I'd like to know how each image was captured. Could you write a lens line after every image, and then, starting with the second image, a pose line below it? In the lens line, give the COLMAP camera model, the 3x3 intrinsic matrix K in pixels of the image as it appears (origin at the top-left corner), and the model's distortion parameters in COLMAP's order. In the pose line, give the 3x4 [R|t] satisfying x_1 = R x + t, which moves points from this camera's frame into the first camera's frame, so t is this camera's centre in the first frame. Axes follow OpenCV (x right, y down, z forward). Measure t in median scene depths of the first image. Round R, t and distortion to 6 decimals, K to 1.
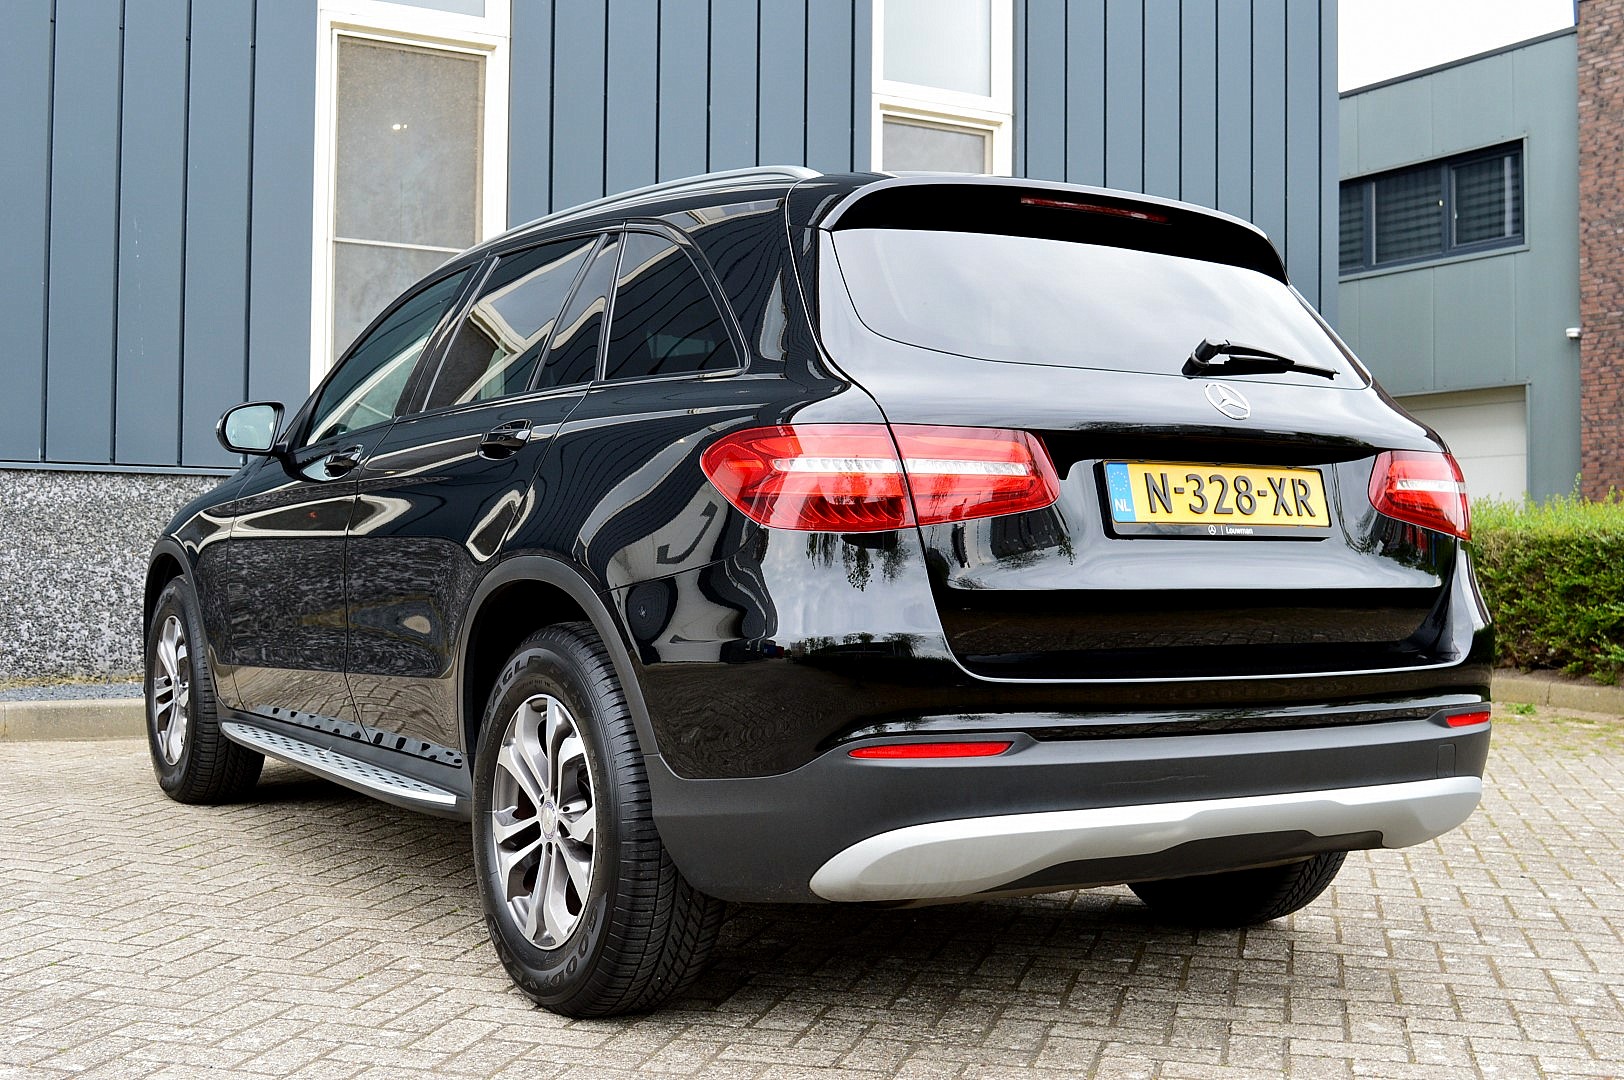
lens RADIAL K [[1908.3, 0, 812.0], [0, 1908.3, 540.0], [0, 0, 1]] dist [-0.059893, 0.006189]
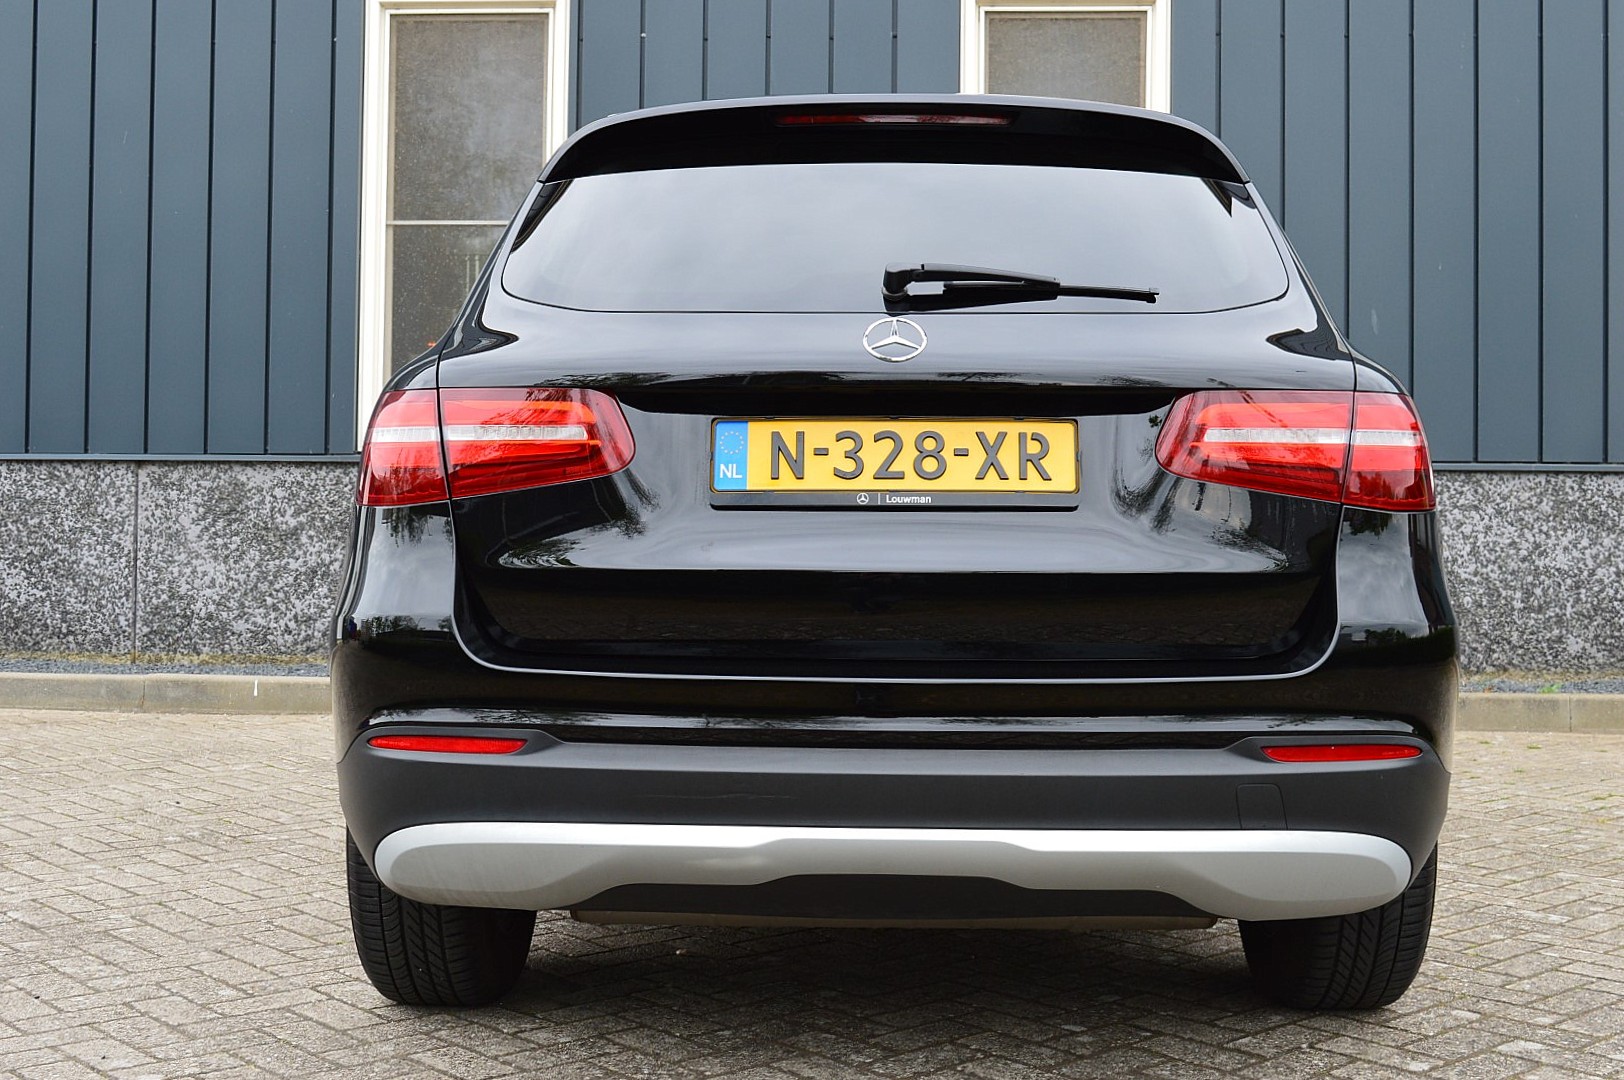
lens RADIAL K [[1984.4, 0, 812.0], [0, 1984.4, 540.0], [0, 0, 1]] dist [-0.034850, -0.014146]
pose [[0.832210, -0.004039, -0.554446, 0.653131], [0.005333, 0.999986, 0.000720, 0.011459], [0.554435, -0.003556, 0.832219, 0.273408]]
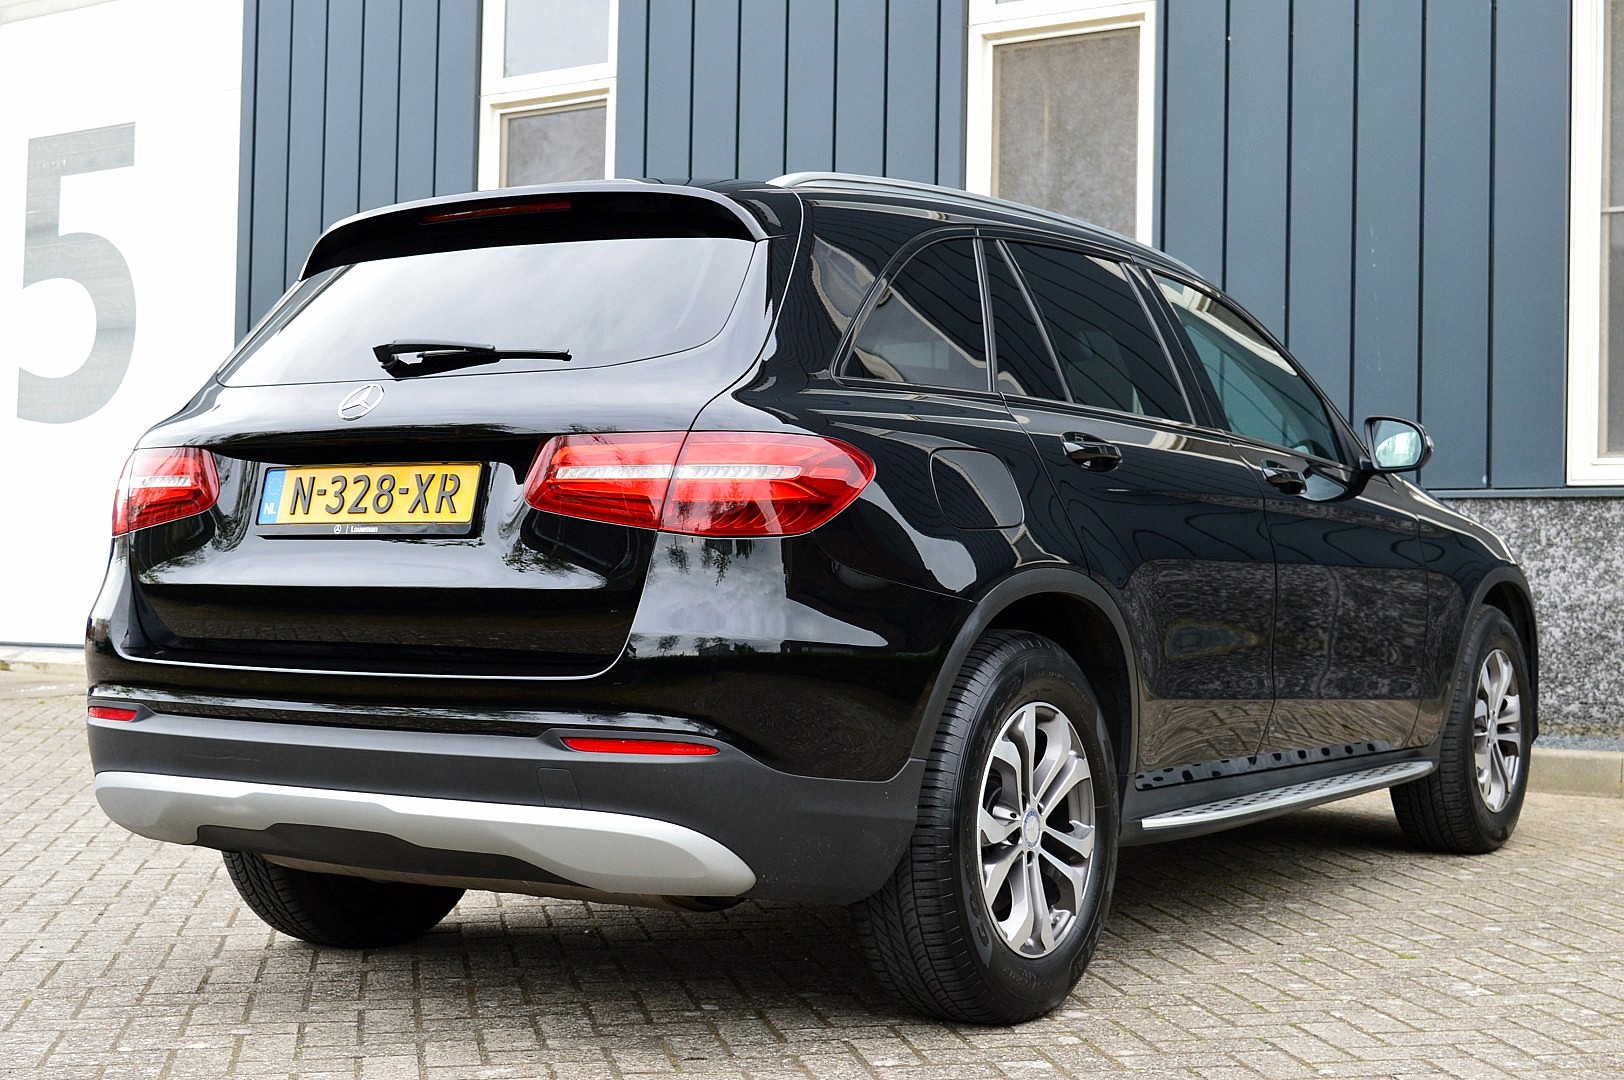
lens RADIAL K [[2323.1, 0, 812.0], [0, 2323.1, 540.0], [0, 0, 1]] dist [-0.013993, -0.005725]
pose [[0.423375, -0.018873, -0.905758, 1.432274], [-0.001910, 0.999762, -0.021725, 0.026890], [0.905952, 0.010928, 0.423238, 0.688399]]
